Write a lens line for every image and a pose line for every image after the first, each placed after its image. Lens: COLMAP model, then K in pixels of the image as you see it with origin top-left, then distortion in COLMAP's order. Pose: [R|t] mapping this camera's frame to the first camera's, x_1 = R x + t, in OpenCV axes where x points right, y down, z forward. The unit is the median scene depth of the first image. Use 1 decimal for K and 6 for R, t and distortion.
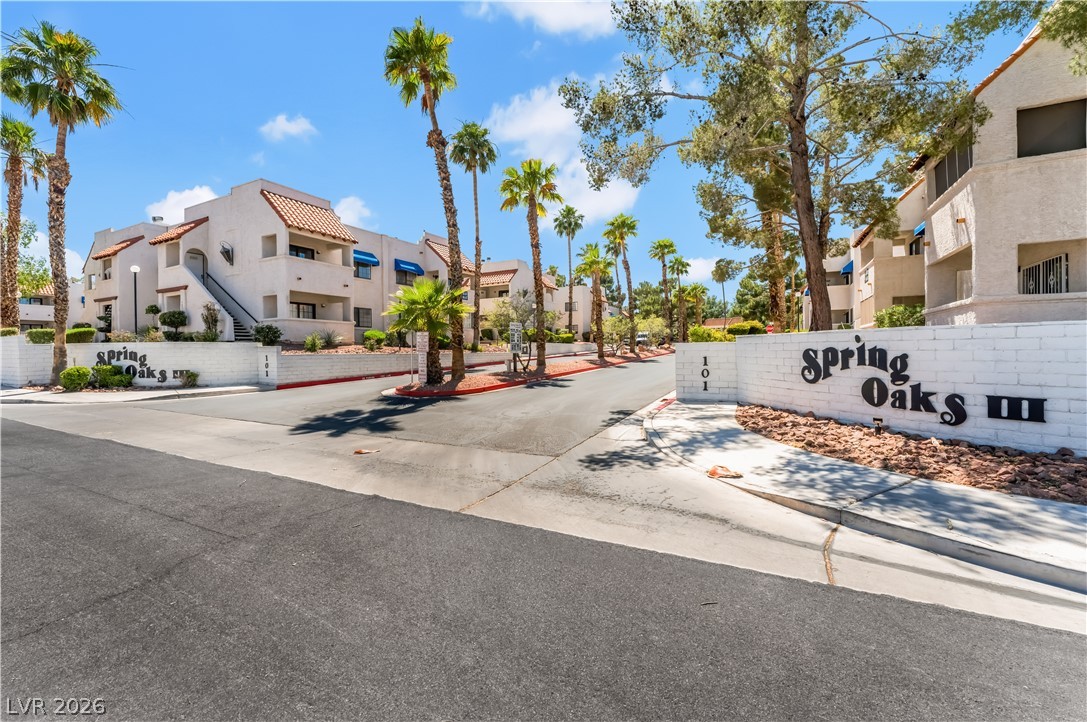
lens RADIAL K [[435.8, 0, 544.7], [0, 435.8, 342.0], [0, 0, 1]] dist [-0.001421, -0.000269]
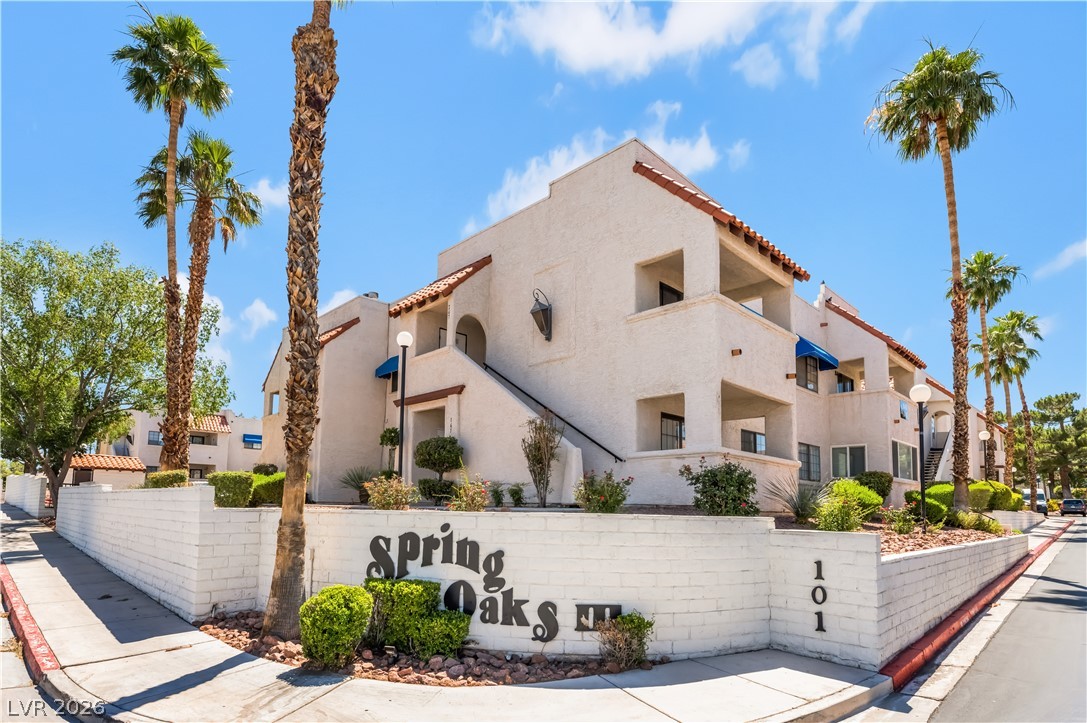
lens RADIAL K [[564.2, 0, 544.0], [0, 564.2, 443.6], [0, 0, 1]] dist [0.003012, 0.000444]
pose [[0.954658, -0.008424, -0.297585, -0.588031], [-0.019683, 0.995626, -0.091328, -0.009822], [0.297053, 0.093045, 0.950317, 0.464684]]
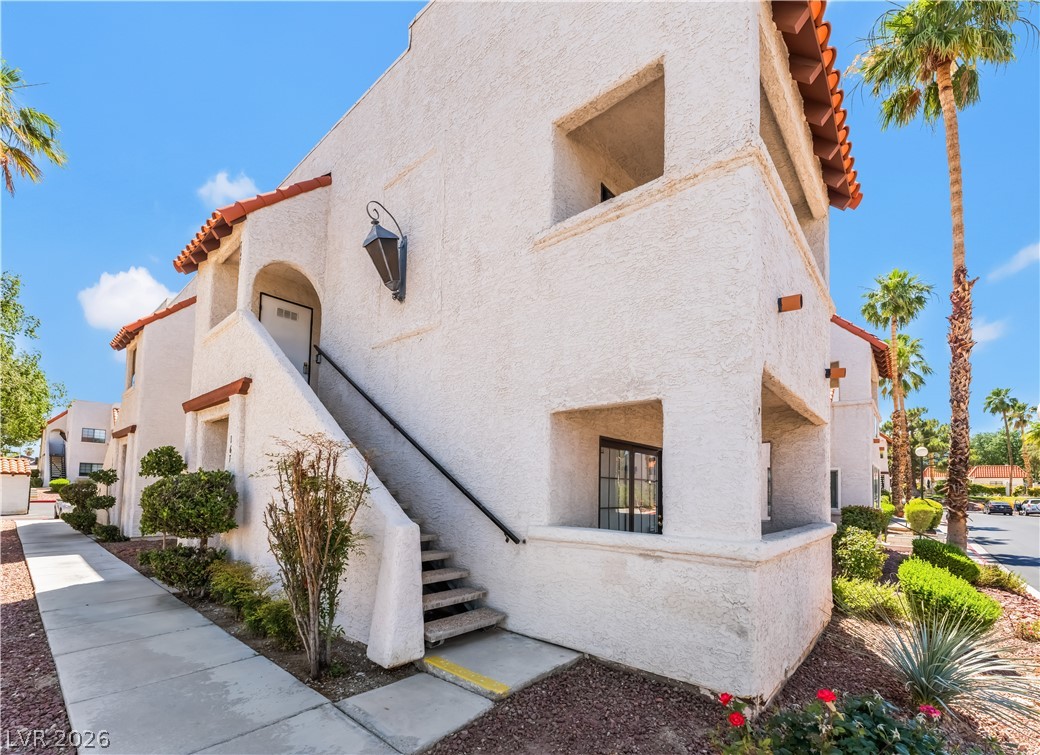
lens RADIAL K [[445.4, 0, 522.6], [0, 445.4, 453.6], [0, 0, 1]] dist [-0.002091, -0.000191]
pose [[0.972404, 0.013116, -0.232933, -0.632469], [-0.027985, 0.997767, -0.060647, -0.076066], [0.231618, 0.065492, 0.970600, 0.828640]]
